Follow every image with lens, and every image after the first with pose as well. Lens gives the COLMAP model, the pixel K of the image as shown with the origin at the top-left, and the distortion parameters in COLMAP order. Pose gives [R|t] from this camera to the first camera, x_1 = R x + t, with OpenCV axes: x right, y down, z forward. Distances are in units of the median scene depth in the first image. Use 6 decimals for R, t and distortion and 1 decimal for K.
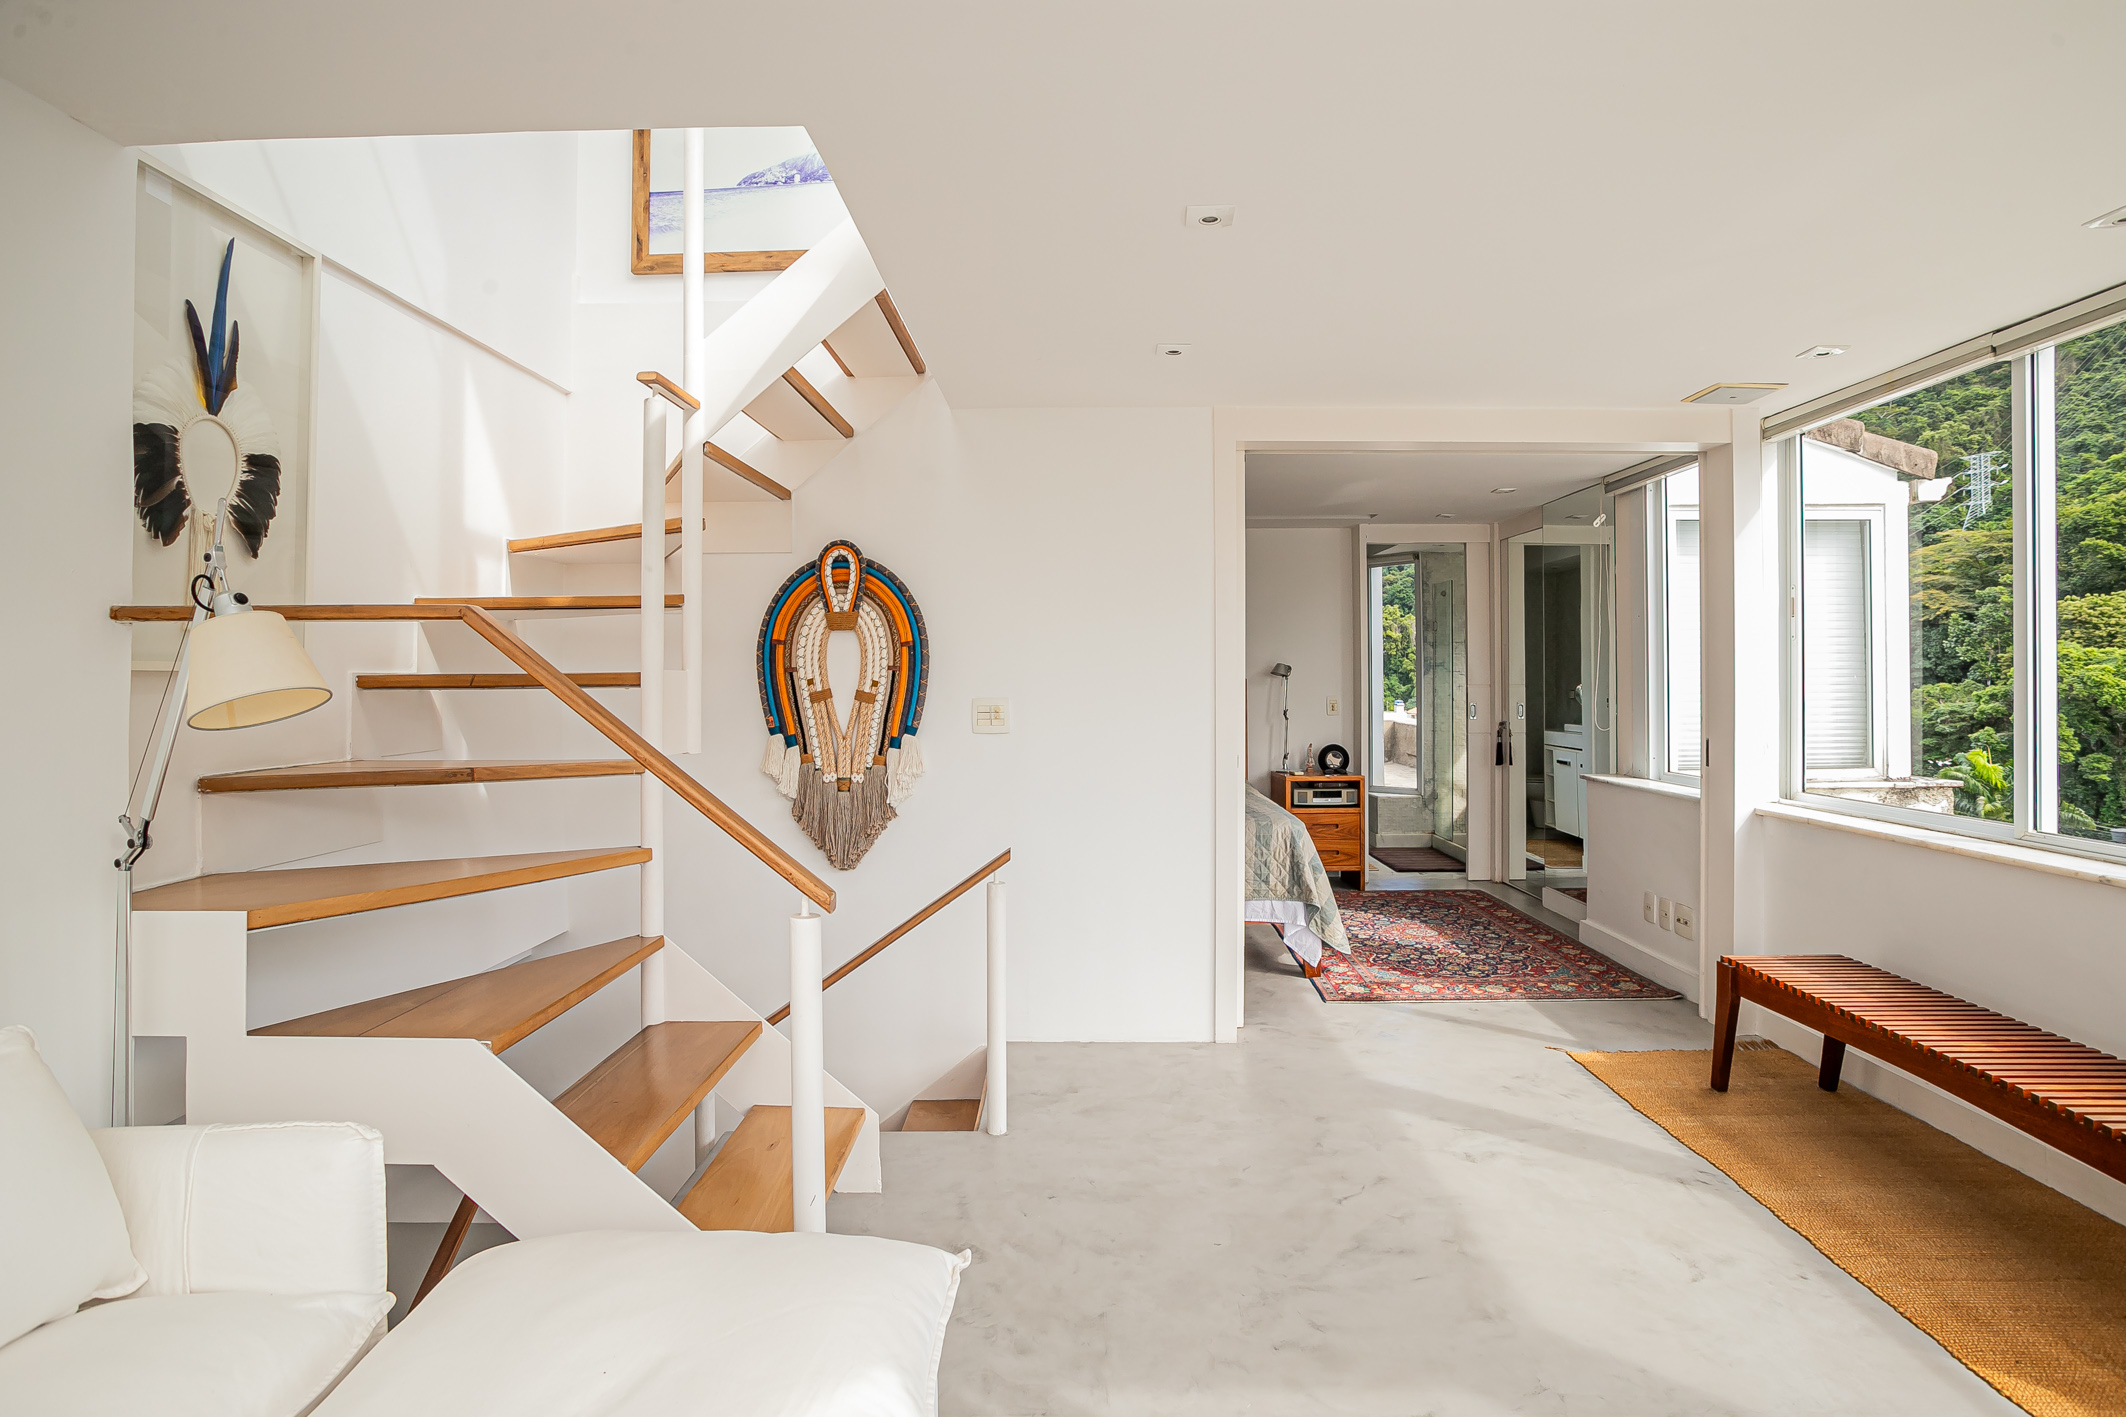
lens RADIAL K [[1034.5, 0, 1035.5], [0, 1034.5, 670.9], [0, 0, 1]] dist [-0.065664, 0.028455]
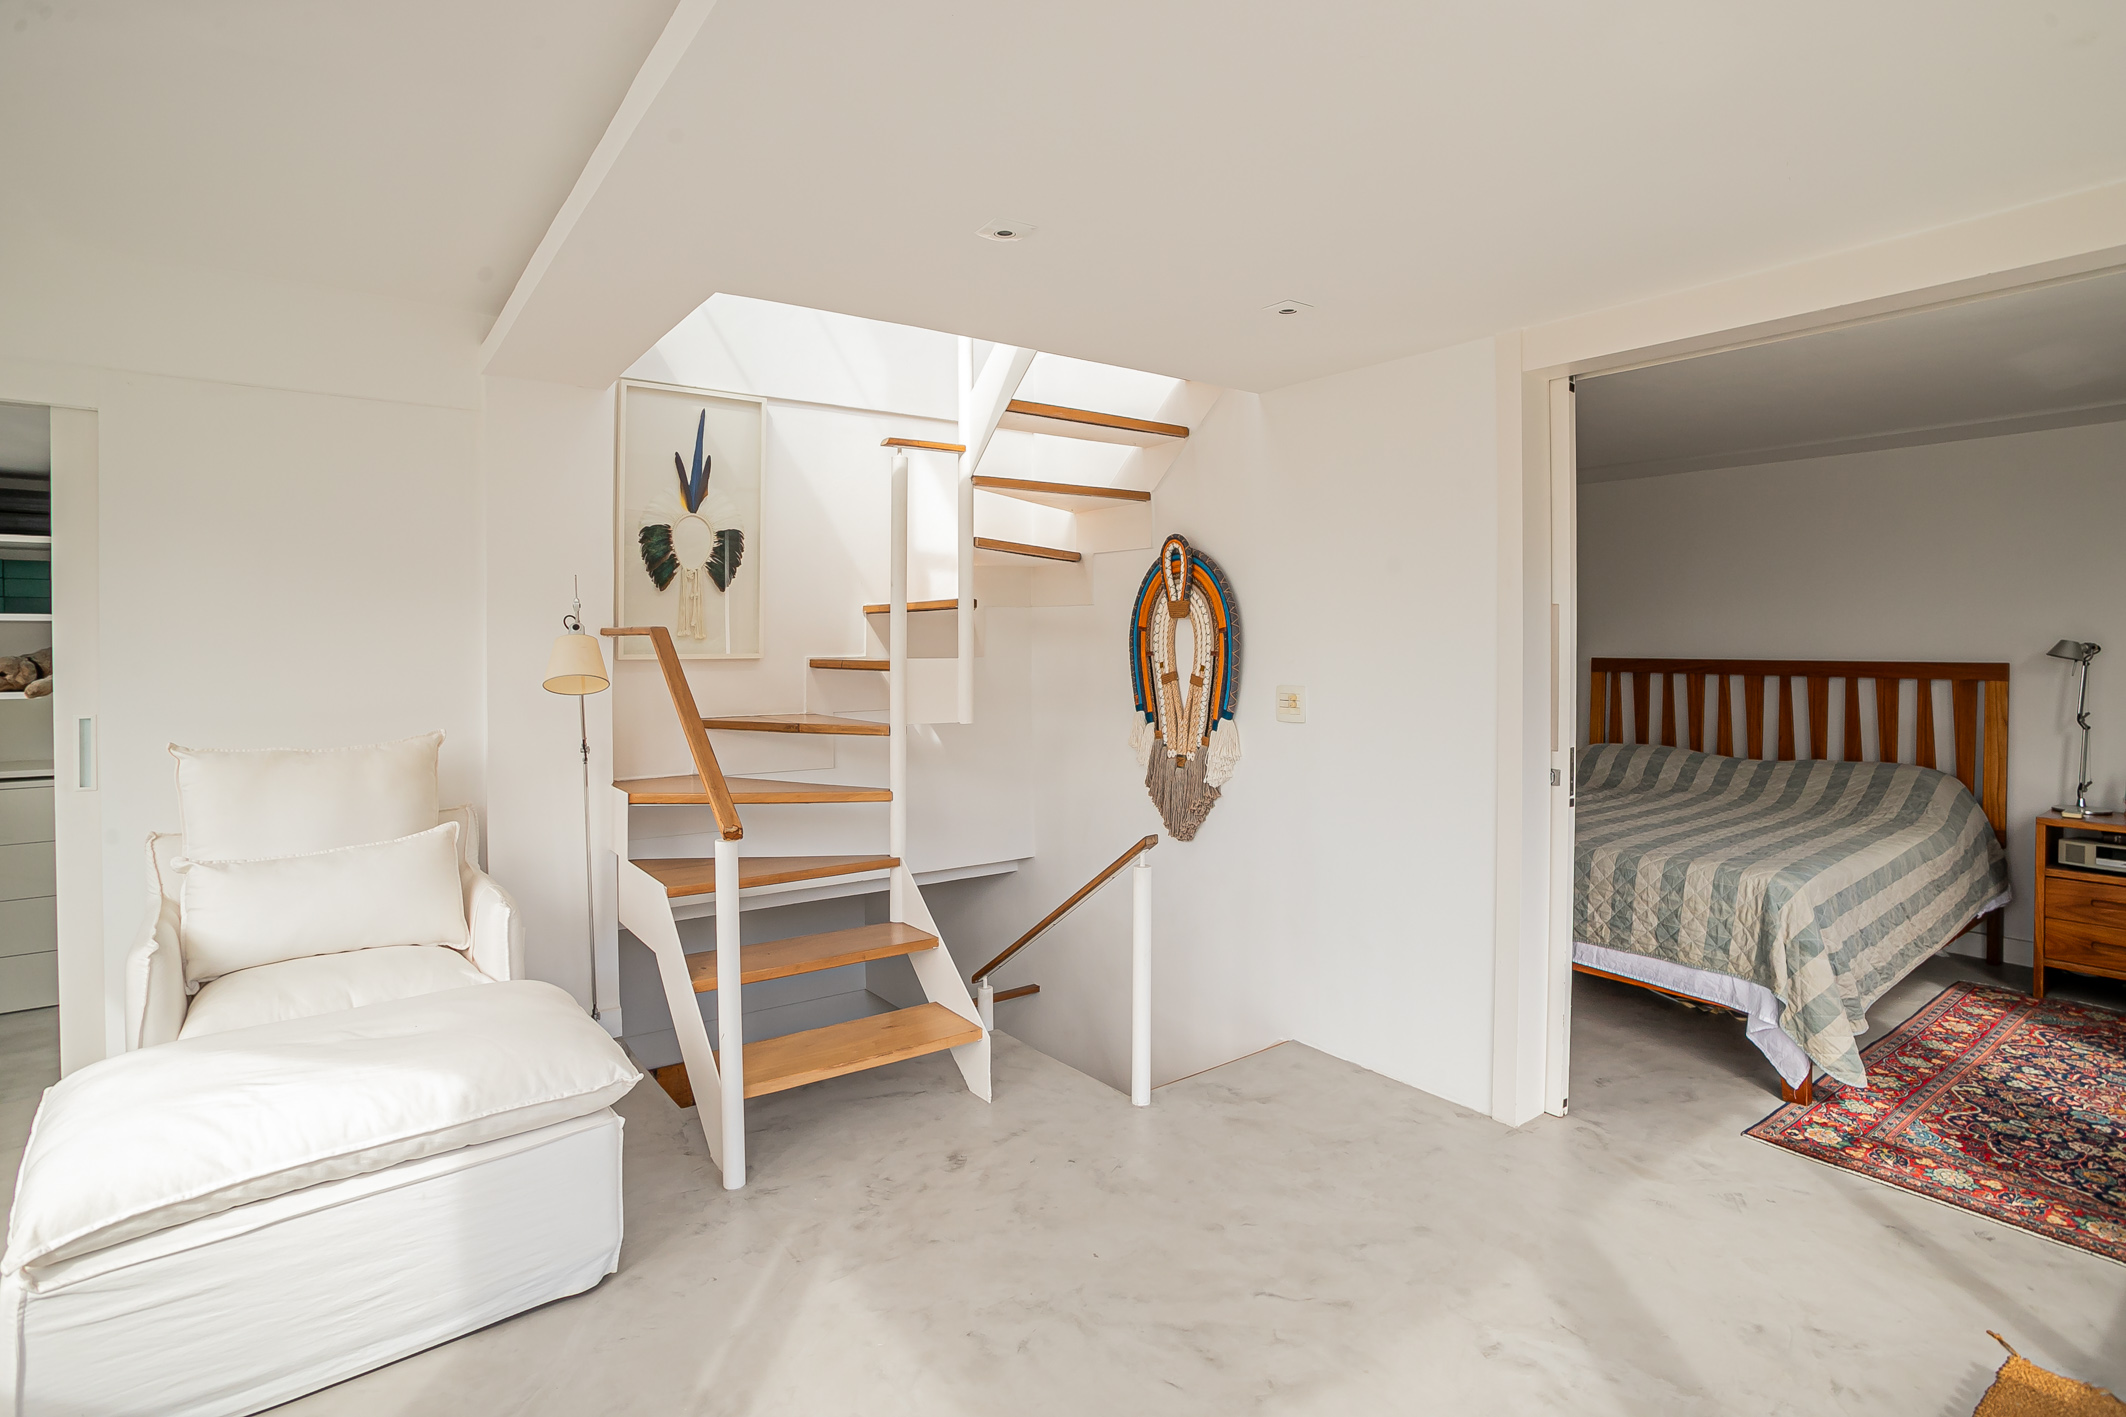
lens RADIAL K [[1034.5, 0, 1066.2], [0, 1034.5, 653.0], [0, 0, 1]] dist [-0.065664, 0.028455]
pose [[0.616423, 0.009028, -0.787363, 0.589199], [0.006488, 0.999842, 0.016544, -0.021347], [0.787388, -0.015306, 0.616267, 0.241933]]
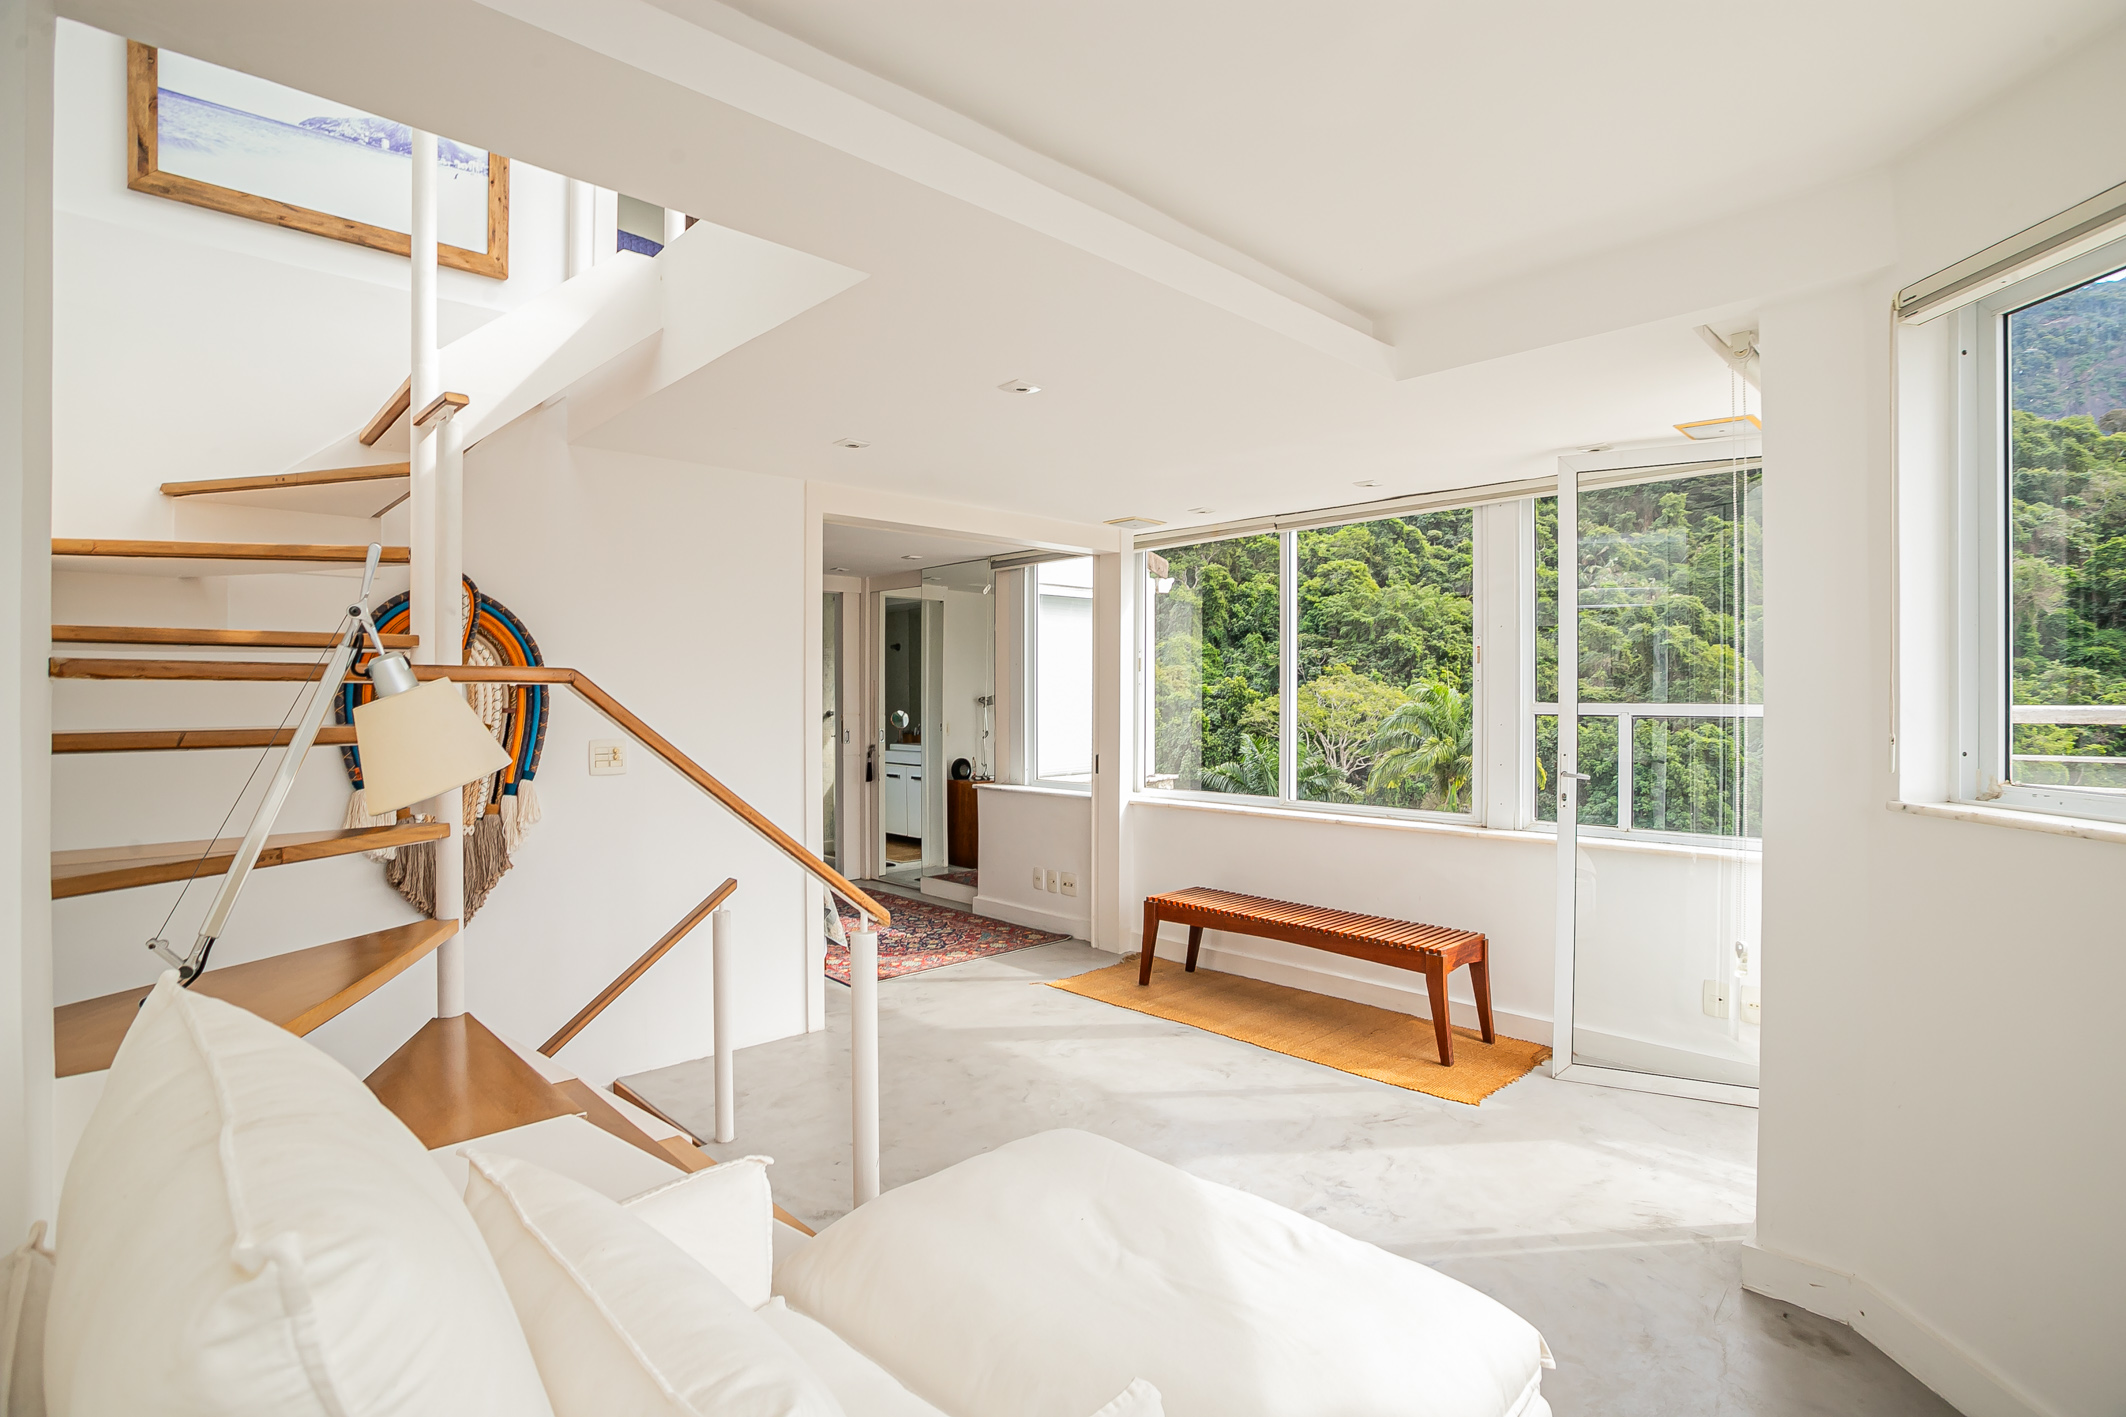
lens RADIAL K [[1034.5, 0, 1054.9], [0, 1034.5, 708.0], [0, 0, 1]] dist [-0.065664, 0.028455]
pose [[0.711337, -0.006296, 0.702823, -0.435738], [-0.004977, 0.999890, 0.013996, -0.020583], [-0.702833, -0.013454, 0.711227, -0.010581]]
